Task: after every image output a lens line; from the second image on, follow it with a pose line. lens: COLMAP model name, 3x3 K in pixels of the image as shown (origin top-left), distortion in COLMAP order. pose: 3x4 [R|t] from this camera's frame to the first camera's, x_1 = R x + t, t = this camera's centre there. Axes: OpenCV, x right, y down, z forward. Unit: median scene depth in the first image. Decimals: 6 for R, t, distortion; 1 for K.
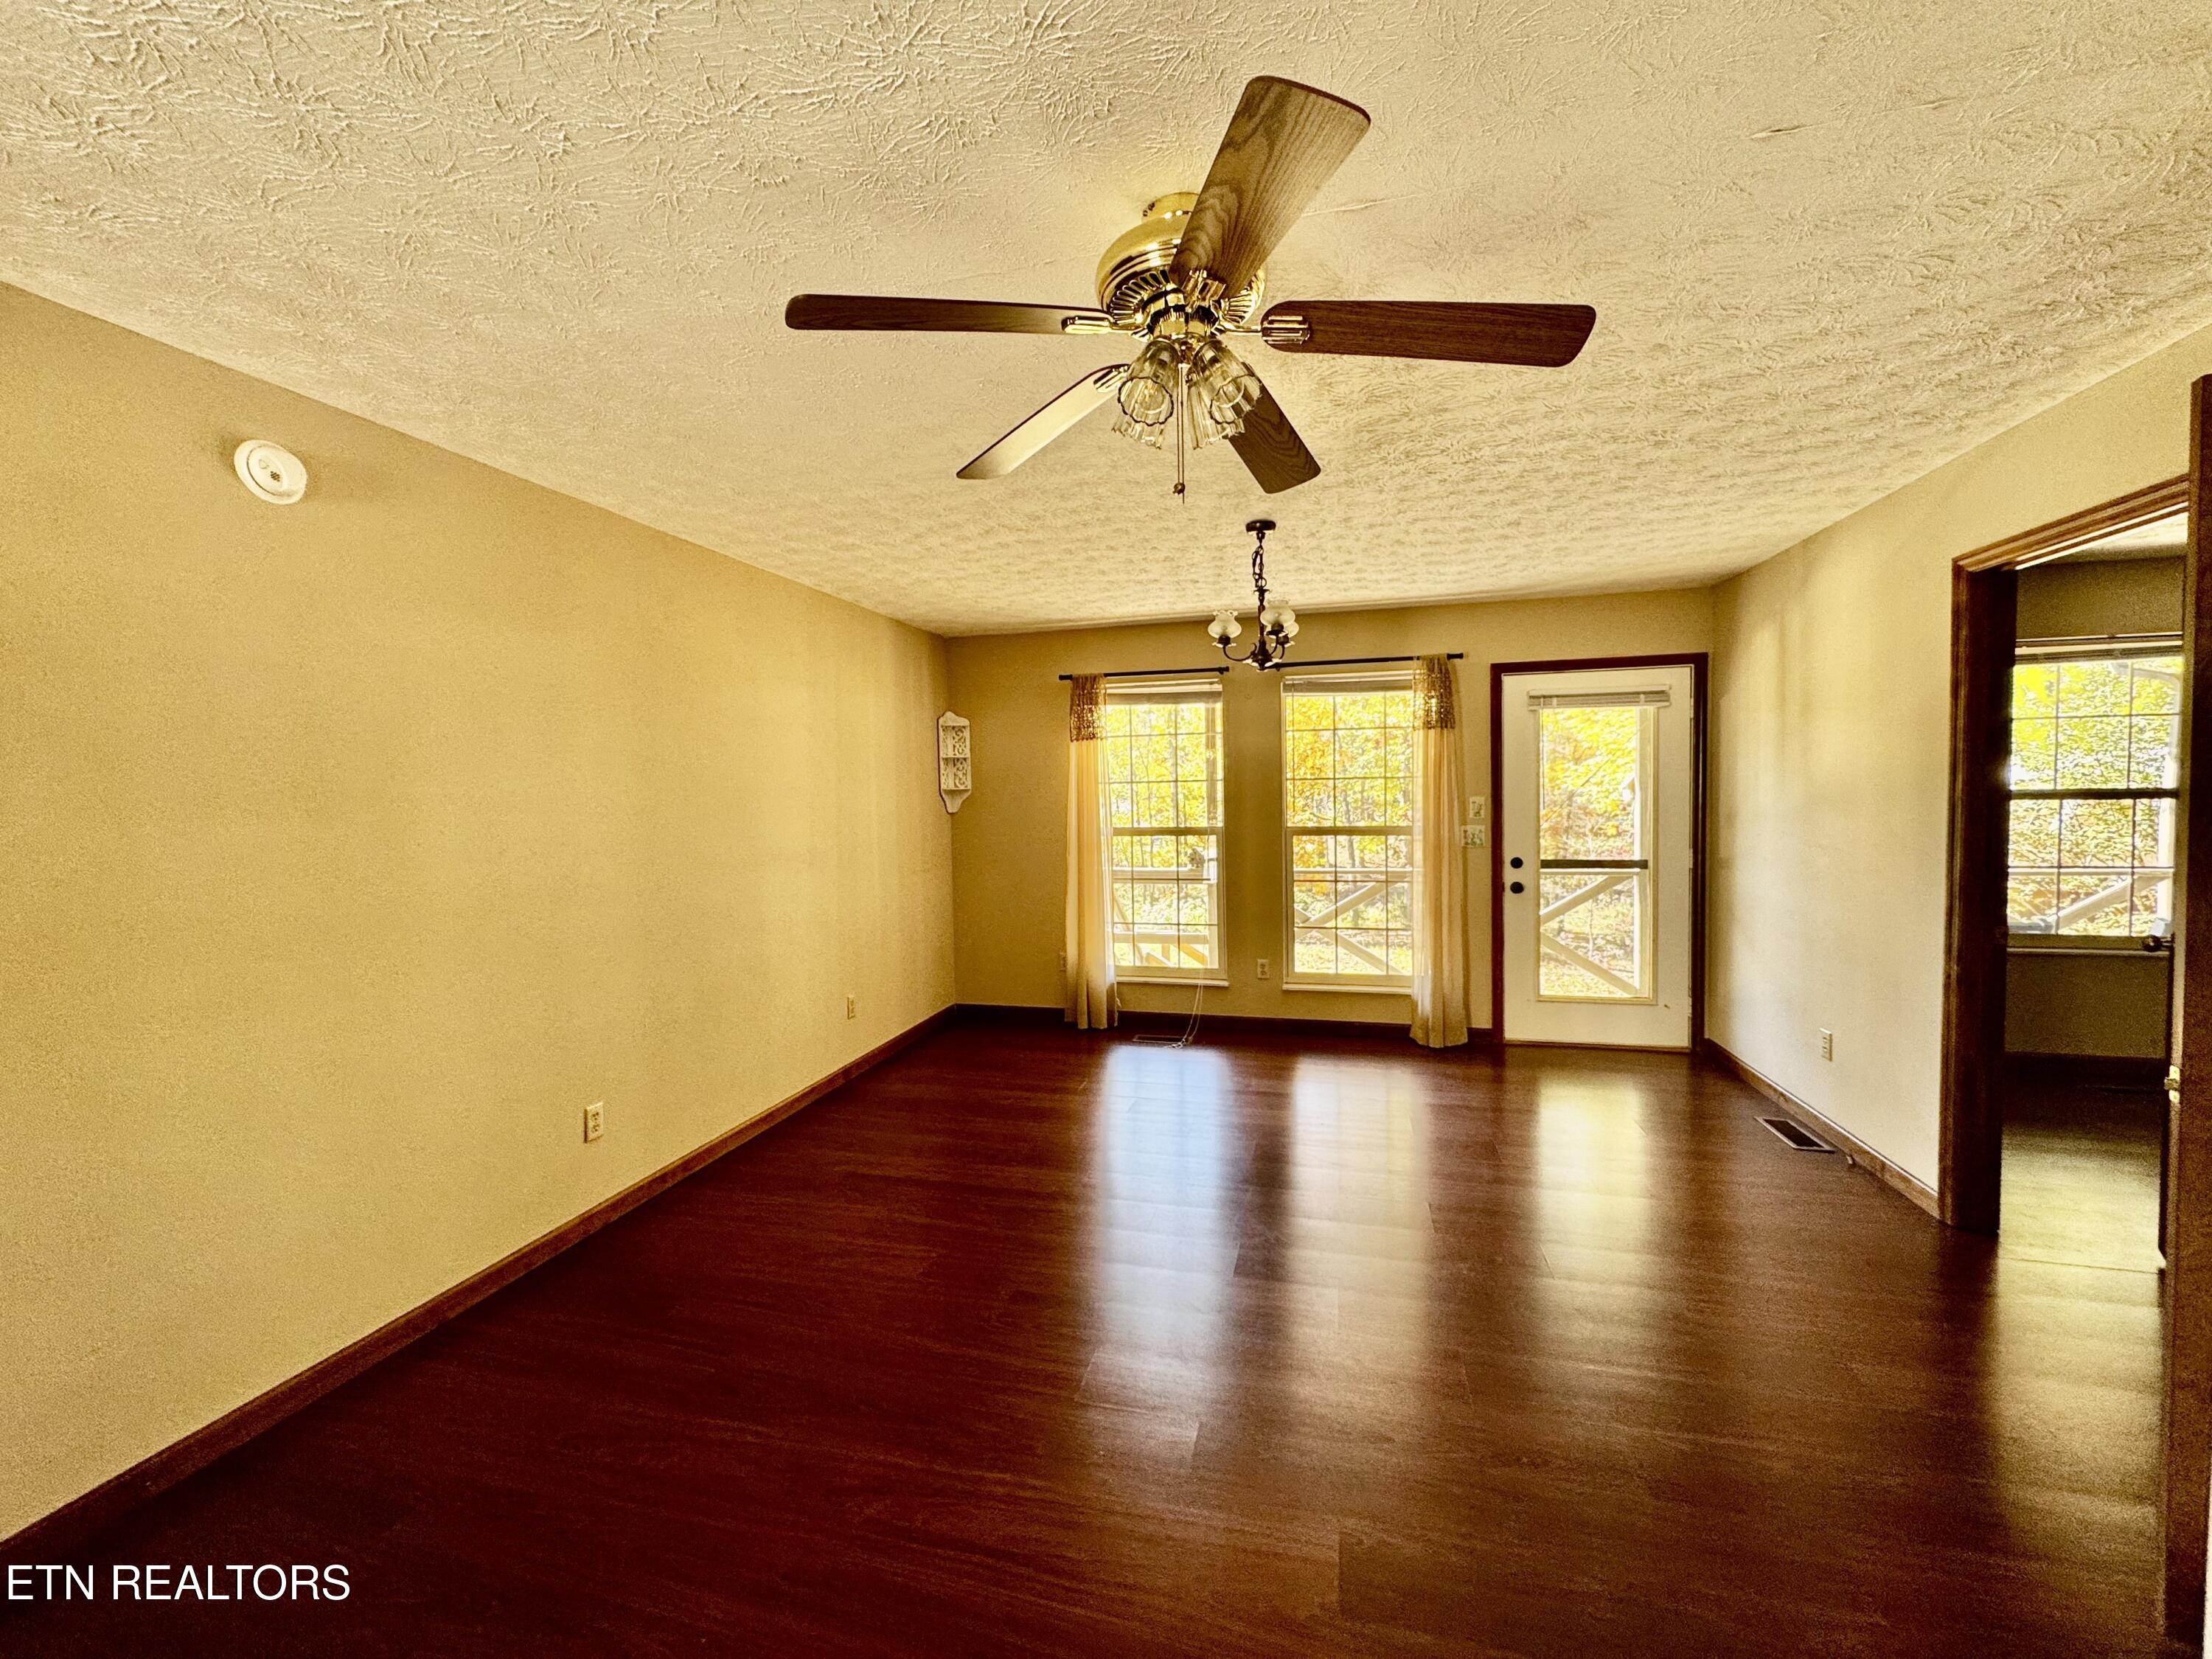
lens RADIAL K [[879.4, 0, 1109.8], [0, 879.4, 833.4], [0, 0, 1]] dist [-0.010827, 0.001617]
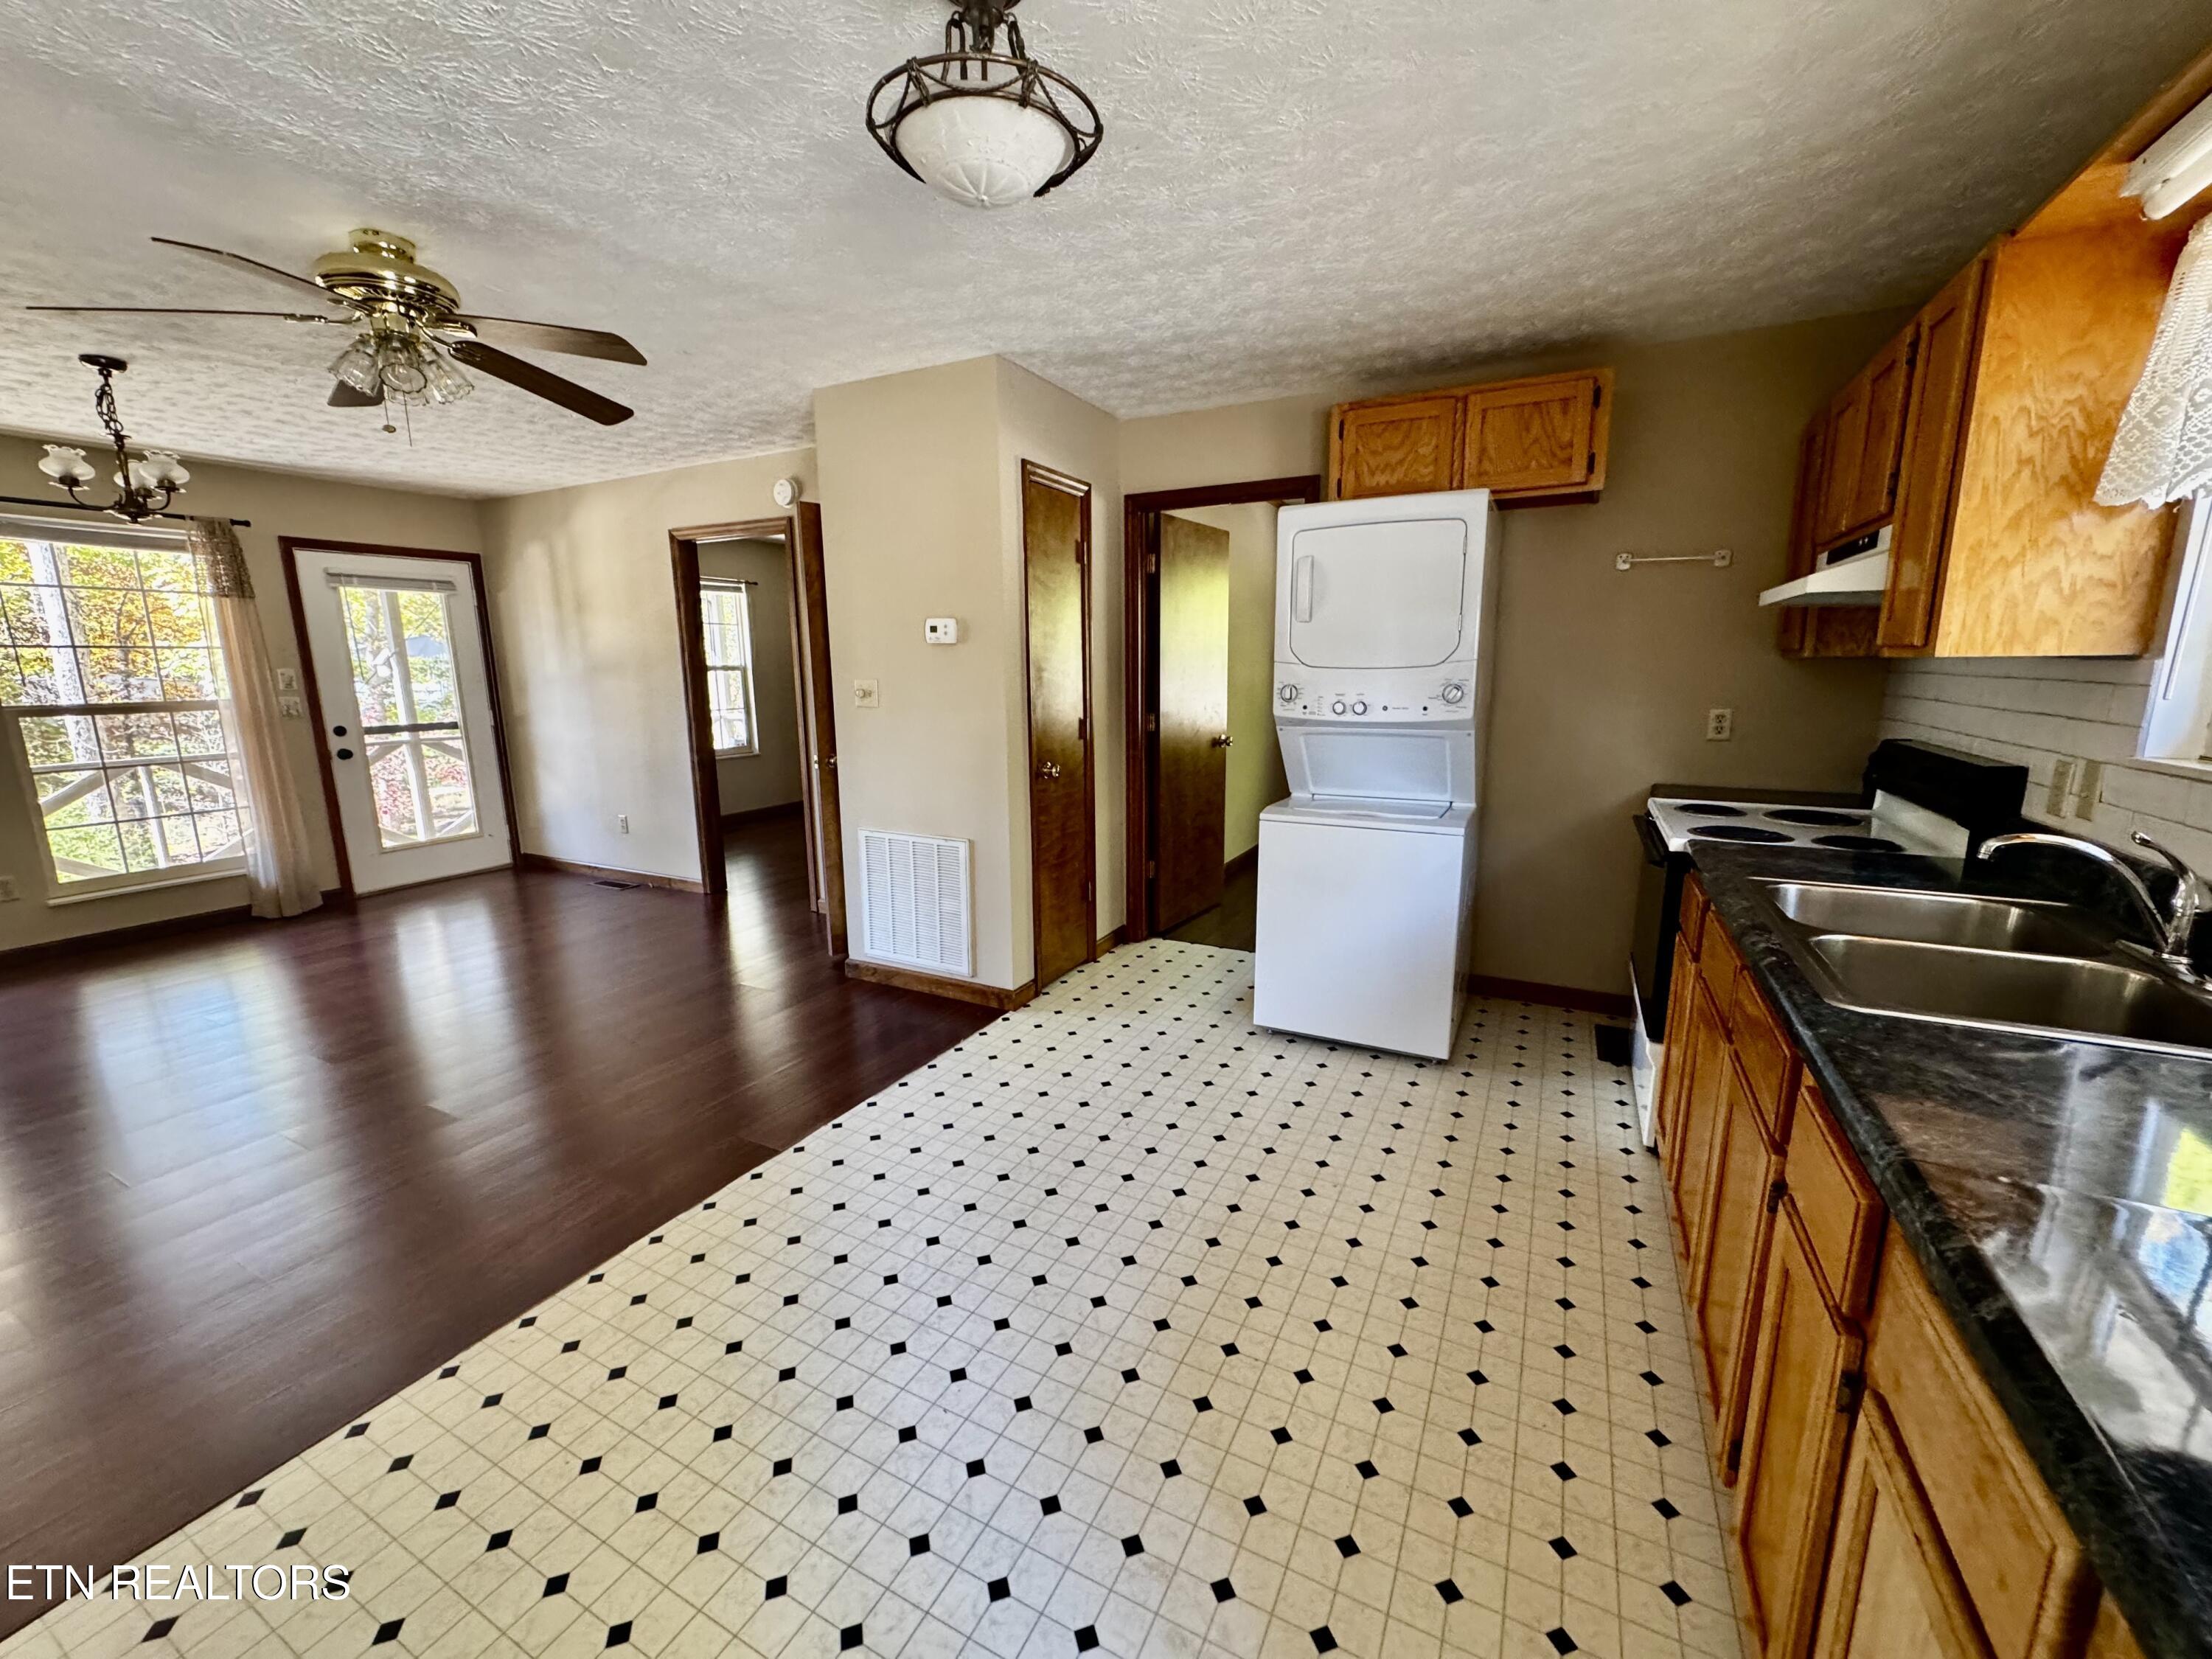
lens RADIAL K [[879.4, 0, 1100.6], [0, 879.4, 837.8], [0, 0, 1]] dist [-0.010827, 0.001617]
pose [[0.225304, -0.174507, 0.958533, -0.390310], [0.049851, 0.984605, 0.167536, 0.030571], [-0.973012, 0.010038, 0.230535, -0.162190]]
